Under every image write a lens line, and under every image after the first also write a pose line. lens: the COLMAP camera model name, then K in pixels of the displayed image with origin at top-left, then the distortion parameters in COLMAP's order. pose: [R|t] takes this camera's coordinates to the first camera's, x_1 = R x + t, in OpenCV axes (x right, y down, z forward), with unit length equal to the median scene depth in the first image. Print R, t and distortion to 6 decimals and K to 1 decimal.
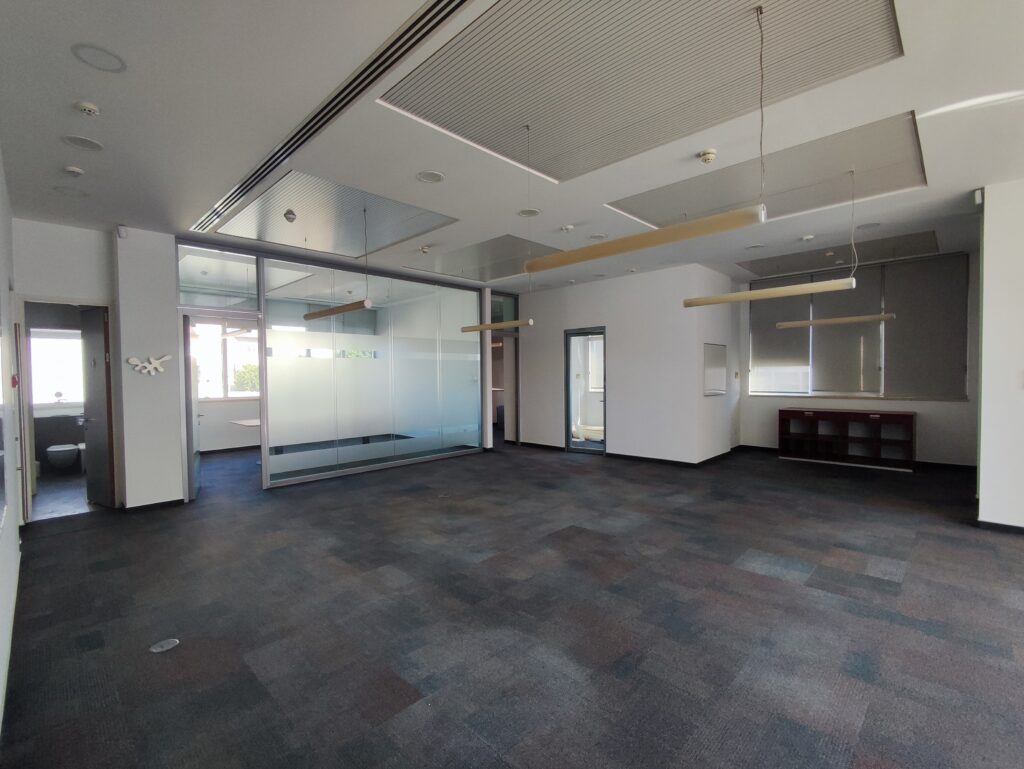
lens RADIAL K [[463.5, 0, 515.5], [0, 463.5, 390.9], [0, 0, 1]] dist [0.002721, -0.005623]
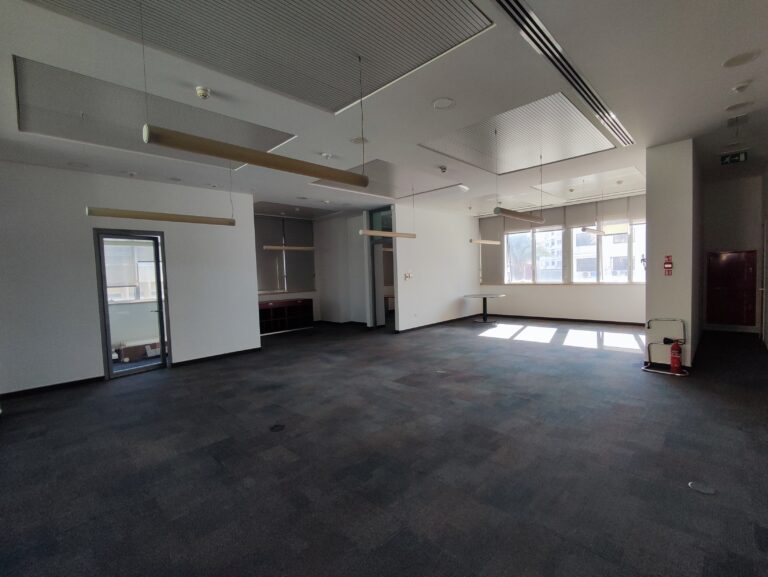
lens RADIAL K [[347.6, 0, 386.7], [0, 347.6, 293.3], [0, 0, 1]] dist [0.002721, -0.005623]
pose [[-0.005579, -0.043043, 0.999058, -0.541192], [0.069096, 0.996669, 0.043326, -0.012748], [-0.997594, 0.069273, -0.002586, 0.566301]]
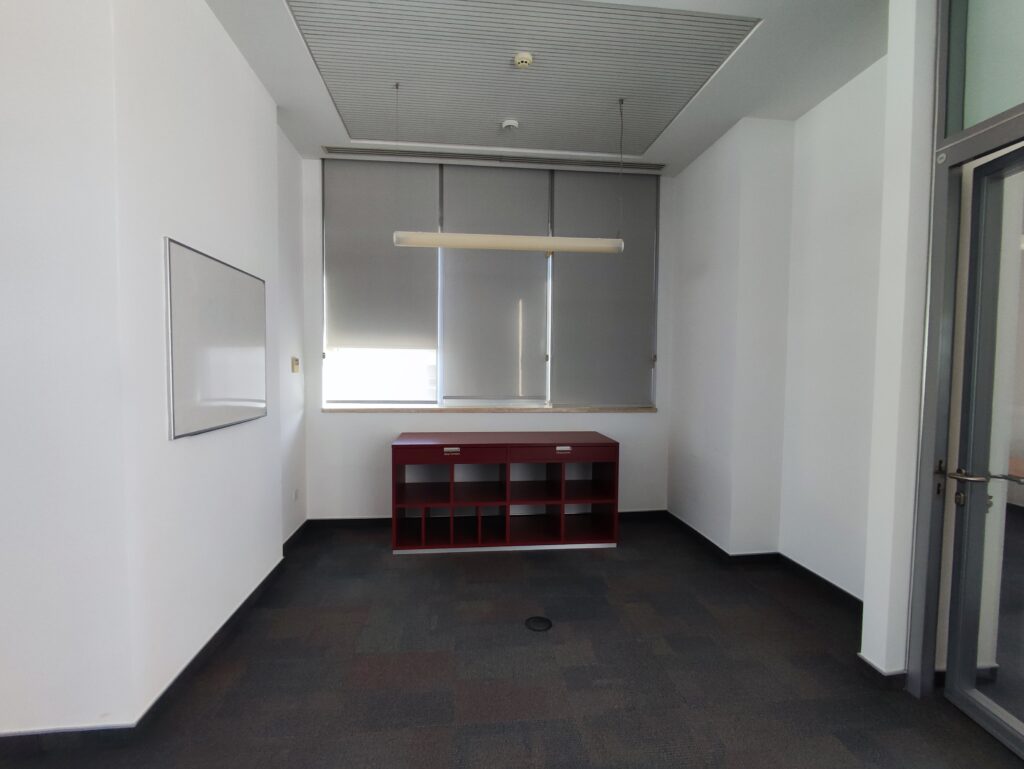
lens RADIAL K [[463.5, 0, 515.5], [0, 463.5, 390.9], [0, 0, 1]] dist [0.002721, -0.005623]
pose [[0.639315, -0.013861, 0.768820, 0.300694], [0.009573, 0.999904, 0.010067, -0.012905], [-0.768885, 0.000924, 0.639386, 0.617509]]
